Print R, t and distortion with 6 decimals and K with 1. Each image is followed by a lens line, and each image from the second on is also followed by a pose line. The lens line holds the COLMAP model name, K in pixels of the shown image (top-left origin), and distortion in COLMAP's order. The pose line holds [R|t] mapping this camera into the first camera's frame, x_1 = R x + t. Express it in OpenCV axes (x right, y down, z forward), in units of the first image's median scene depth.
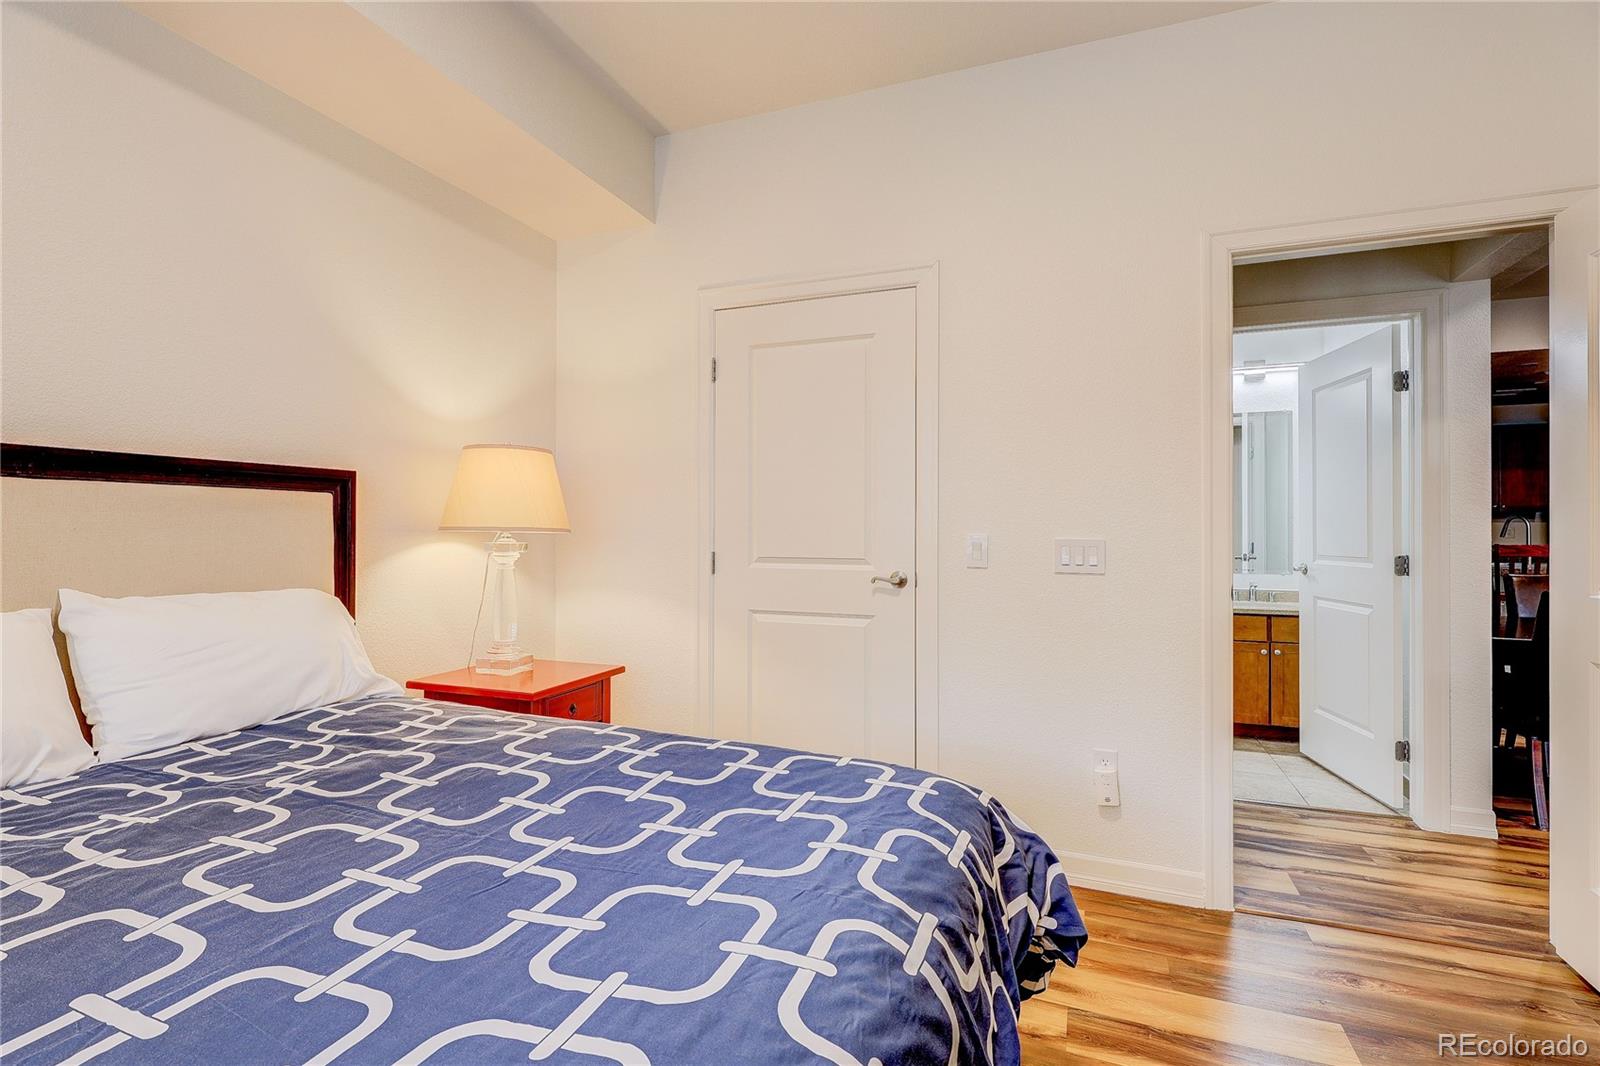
lens RADIAL K [[774.2, 0, 801.1], [0, 774.2, 524.7], [0, 0, 1]] dist [0.023997, 0.000008]
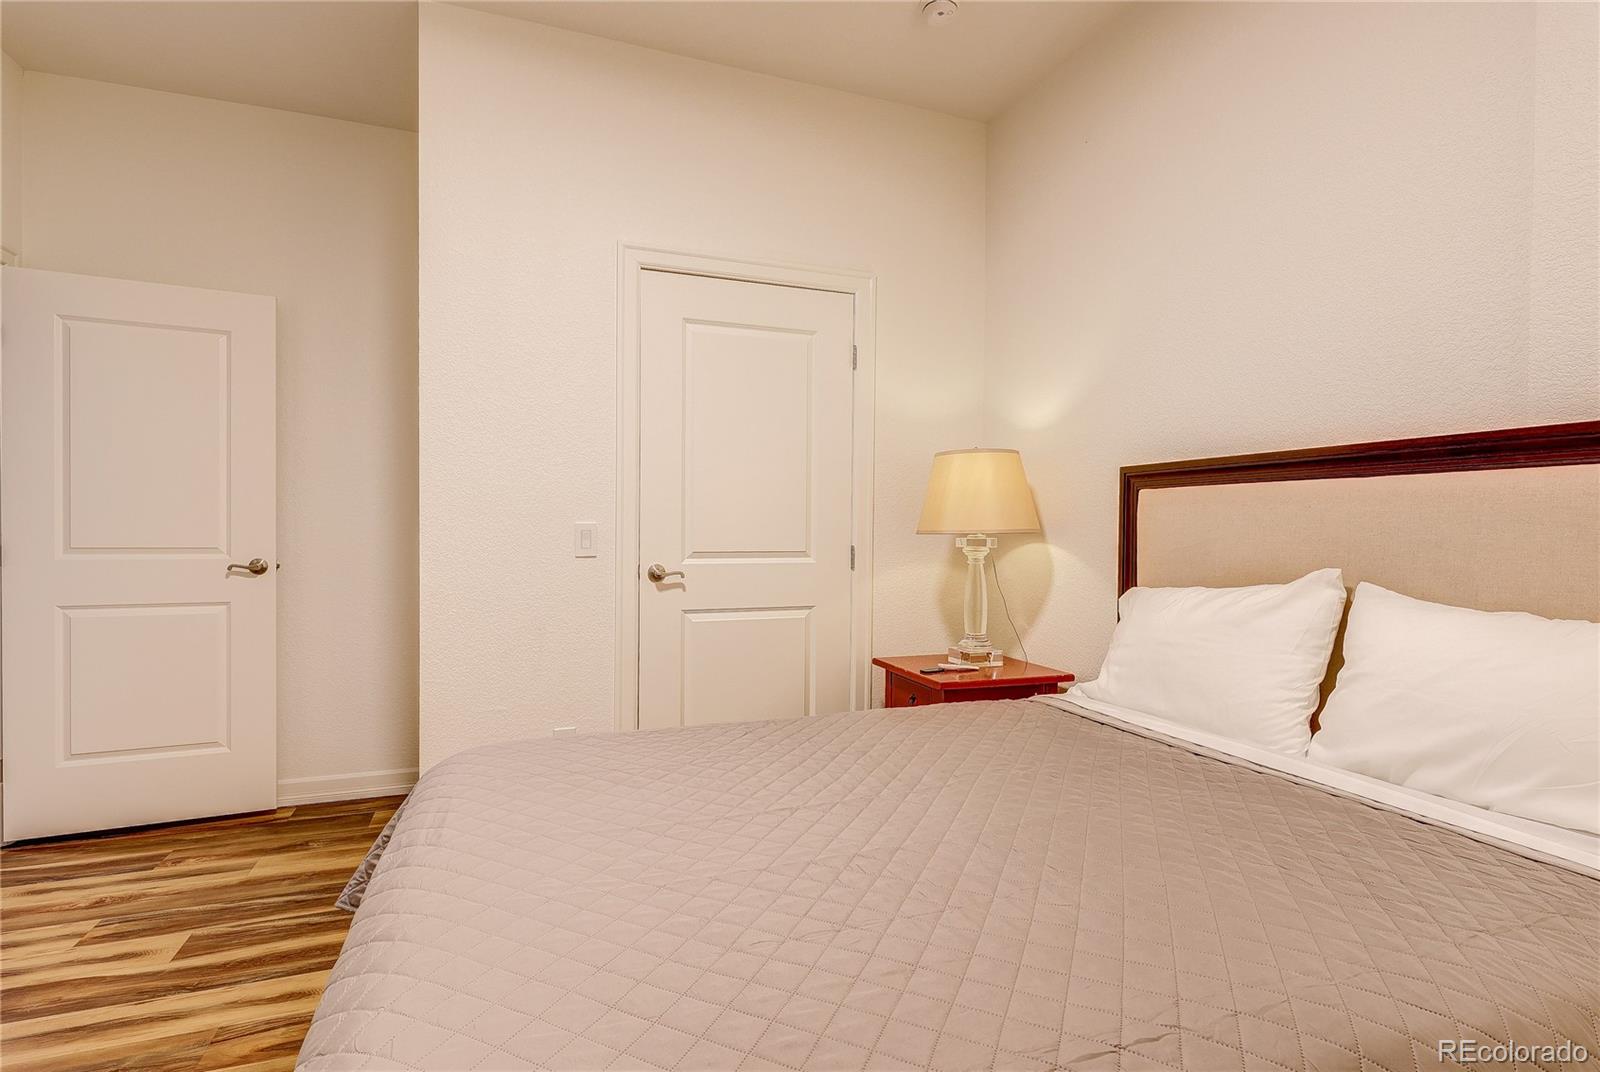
lens RADIAL K [[774.2, 0, 801.1], [0, 774.2, 527.7], [0, 0, 1]] dist [0.023997, 0.000008]
pose [[0.768347, 0.001942, 0.640031, -0.573221], [-0.010272, 0.999904, 0.009297, 0.003713], [-0.639951, -0.013718, 0.768293, 0.221512]]
